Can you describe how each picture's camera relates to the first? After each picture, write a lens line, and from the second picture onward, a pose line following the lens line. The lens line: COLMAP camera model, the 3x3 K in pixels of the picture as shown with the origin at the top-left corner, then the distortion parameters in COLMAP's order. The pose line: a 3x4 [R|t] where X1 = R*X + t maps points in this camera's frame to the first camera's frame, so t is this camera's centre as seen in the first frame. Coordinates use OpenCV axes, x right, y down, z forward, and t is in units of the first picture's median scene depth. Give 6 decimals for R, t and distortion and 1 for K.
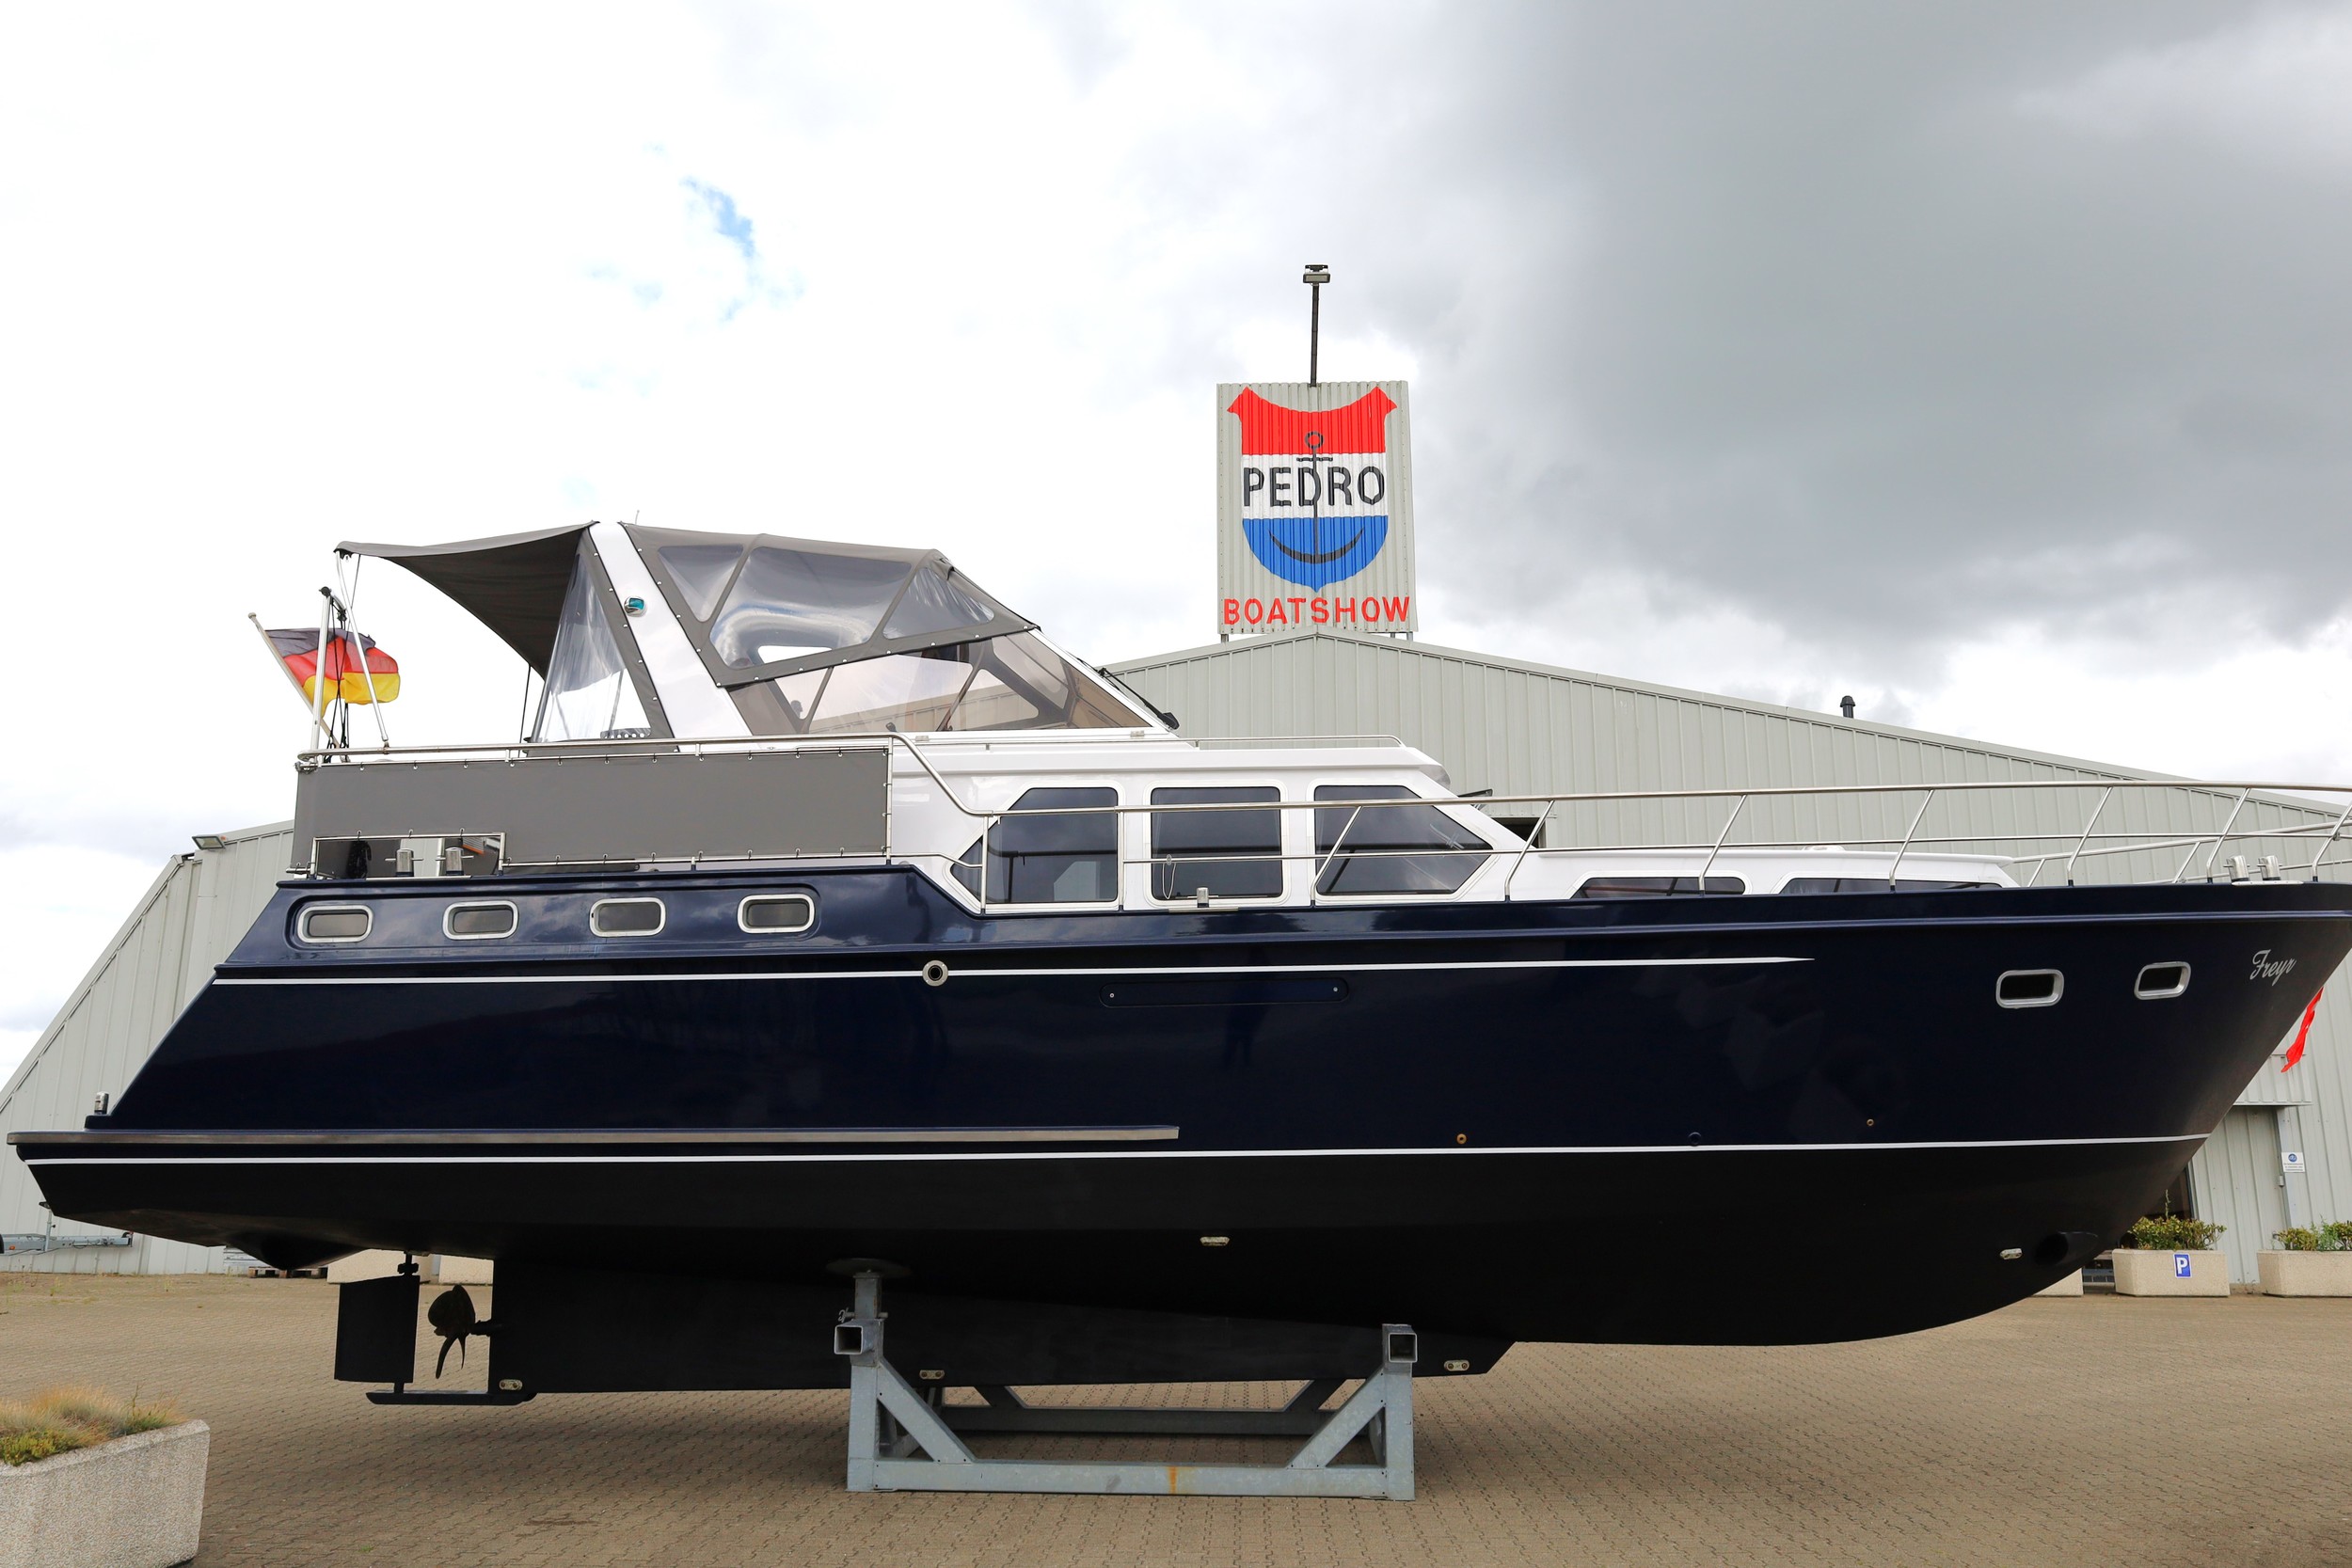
lens RADIAL K [[1829.5, 0, 1176.0], [0, 1829.5, 784.0], [0, 0, 1]] dist [-0.015851, -0.003900]
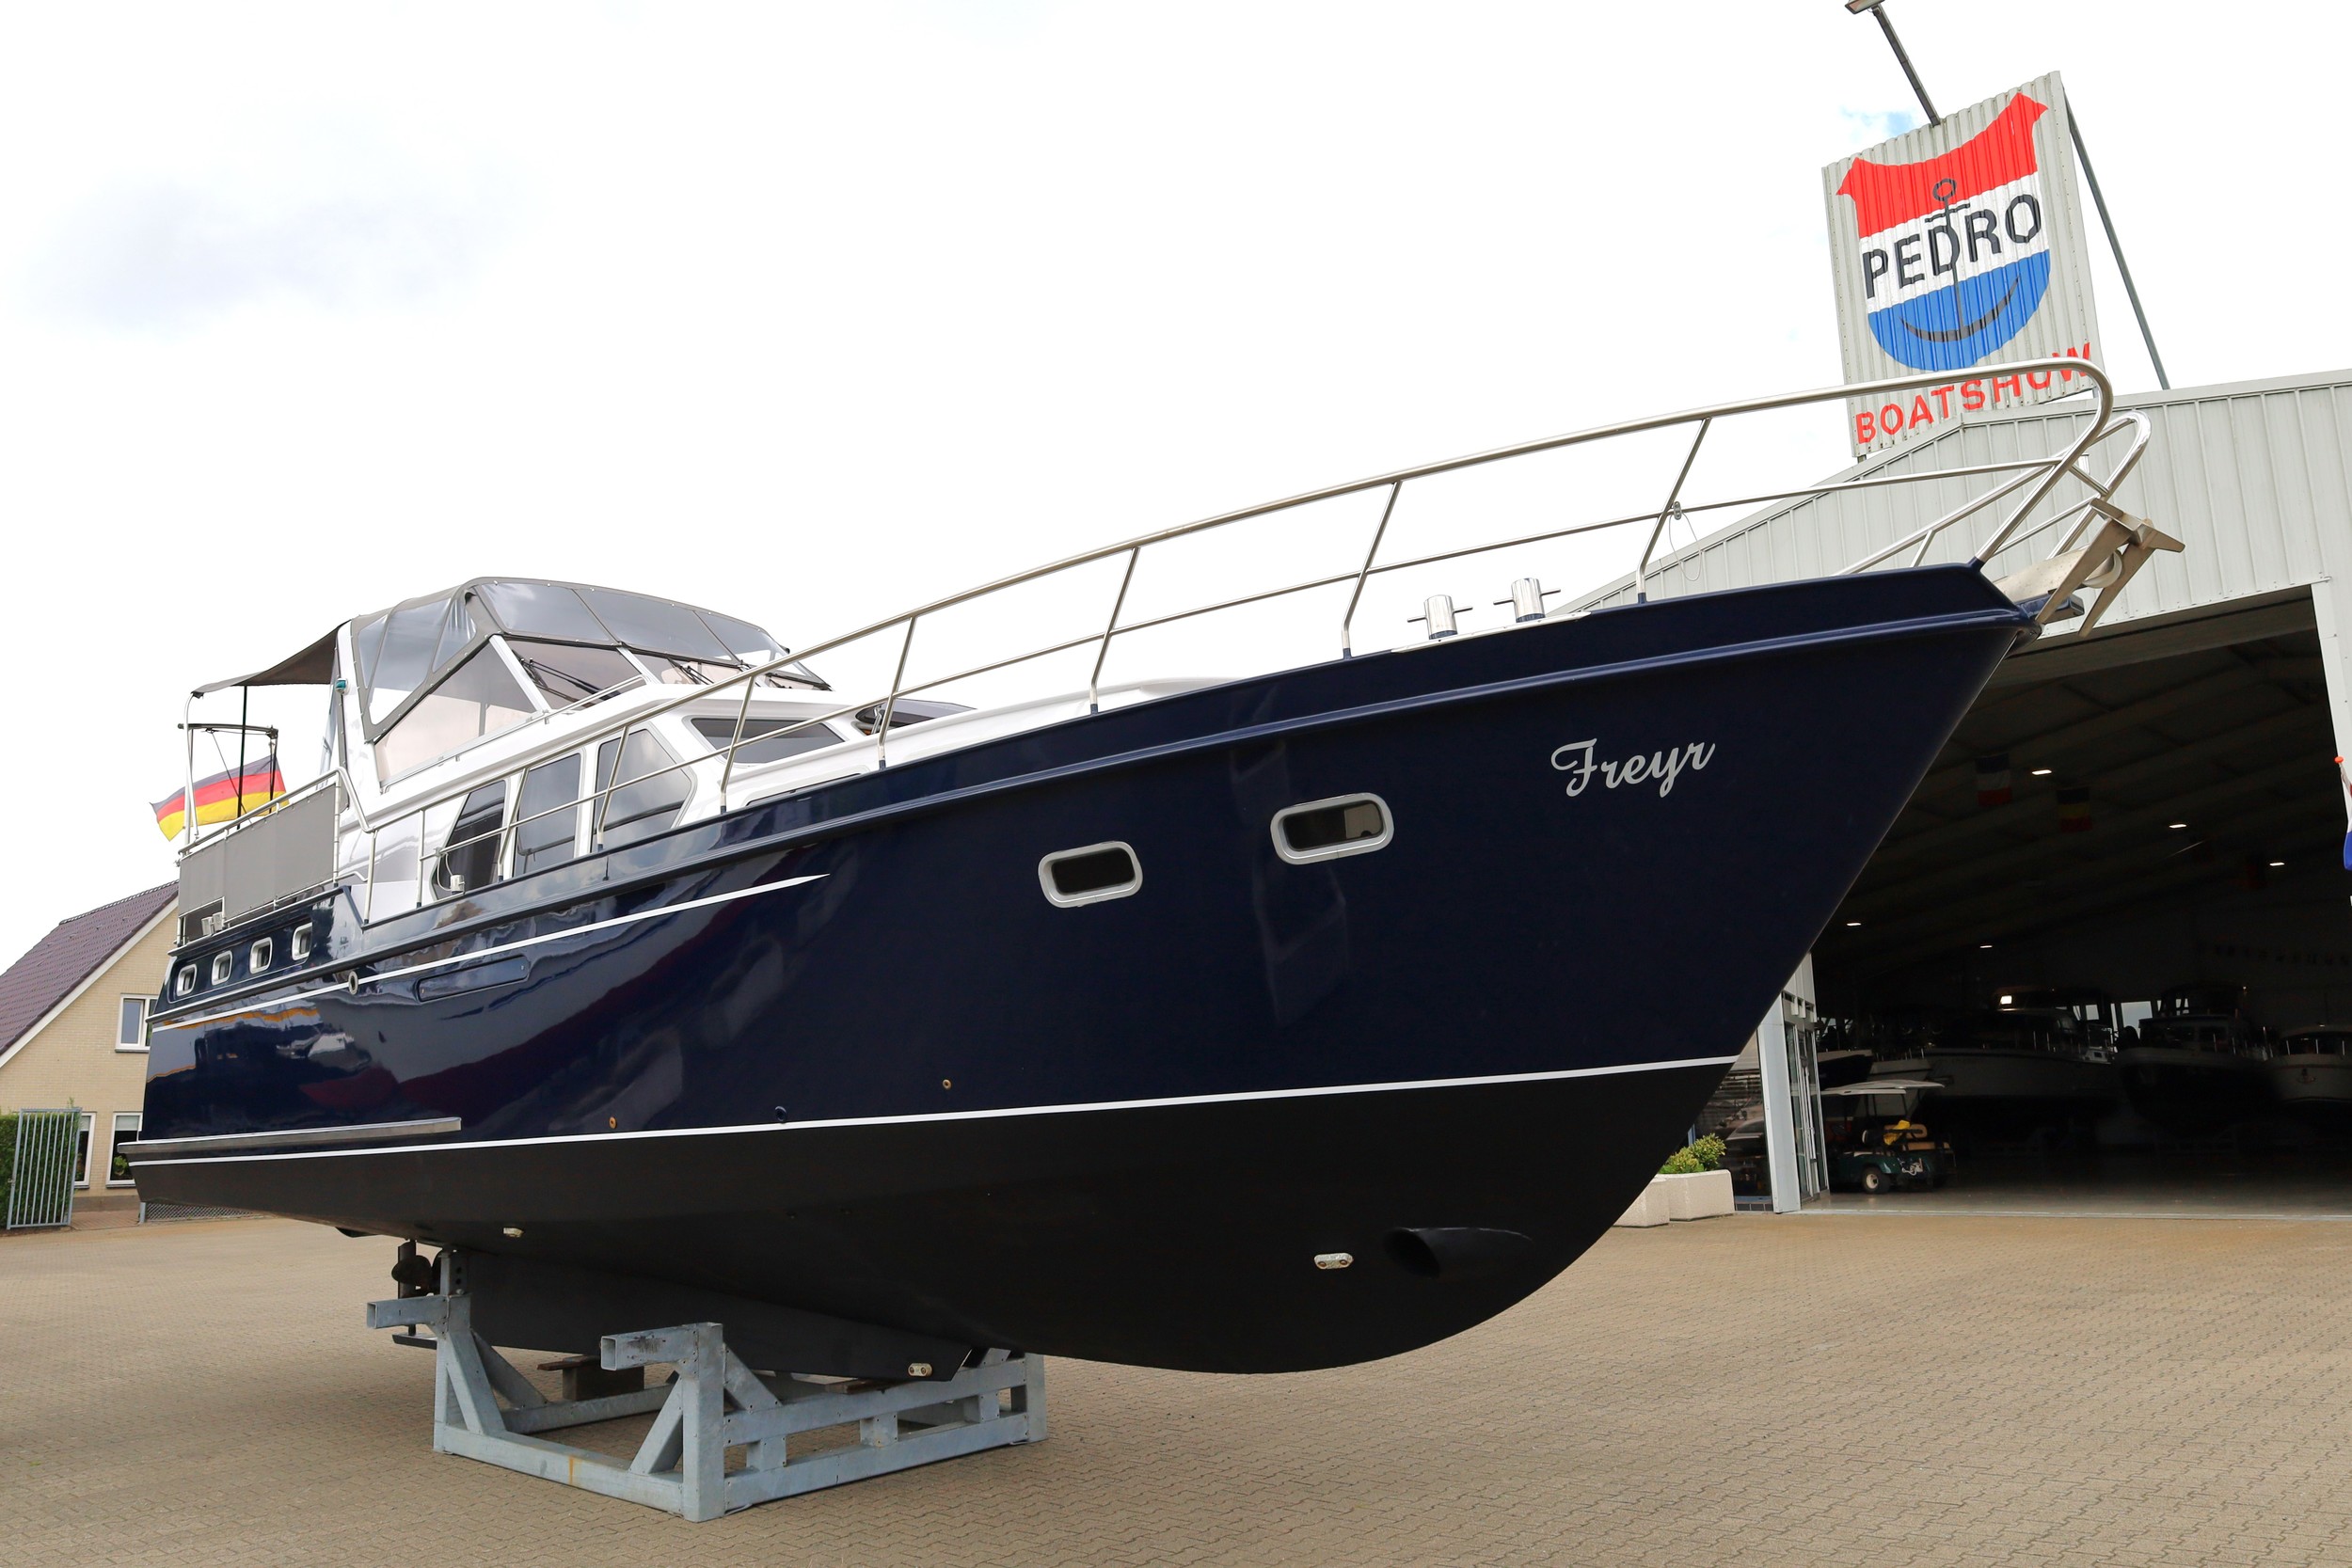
lens RADIAL K [[1733.6, 0, 1176.0], [0, 1733.6, 784.0], [0, 0, 1]] dist [-0.001892, -0.001287]
pose [[0.739608, -0.154980, -0.654951, 0.289150], [0.180470, 0.983157, -0.028846, 0.032749], [0.648390, -0.096864, 0.755121, 0.171937]]
